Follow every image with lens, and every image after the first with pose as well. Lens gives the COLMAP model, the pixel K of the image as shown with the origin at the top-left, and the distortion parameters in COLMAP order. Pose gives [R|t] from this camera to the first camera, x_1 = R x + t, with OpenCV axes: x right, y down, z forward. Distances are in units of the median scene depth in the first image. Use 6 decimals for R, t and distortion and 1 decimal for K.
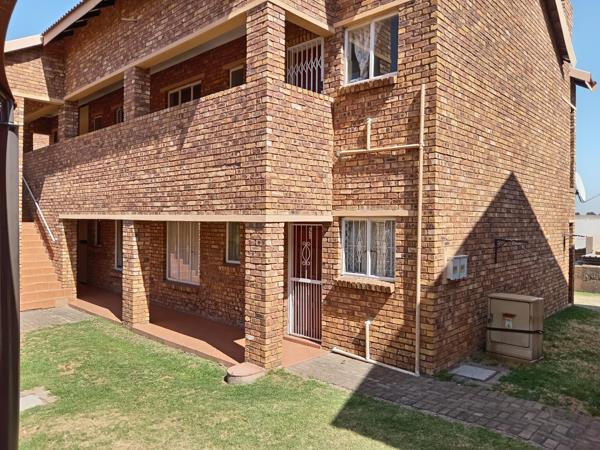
lens RADIAL K [[442.2, 0, 301.8], [0, 442.2, 223.2], [0, 0, 1]] dist [0.008845, -0.006094]
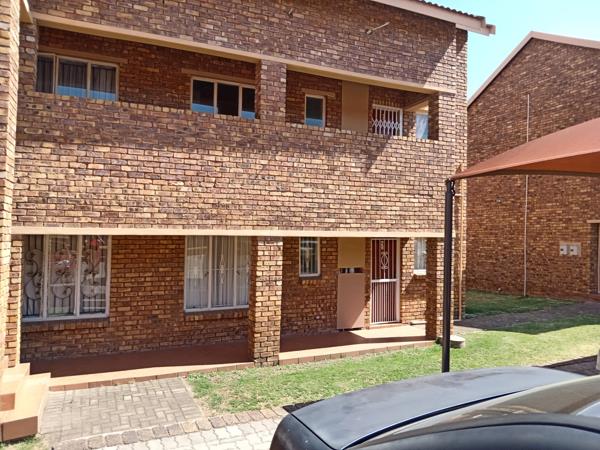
lens RADIAL K [[442.2, 0, 302.0], [0, 442.2, 226.2], [0, 0, 1]] dist [0.008845, -0.006094]
pose [[0.385192, 0.013409, 0.922739, -1.369162], [0.004461, 0.999856, -0.016392, -0.014830], [-0.922825, 0.010430, 0.385077, 0.728865]]
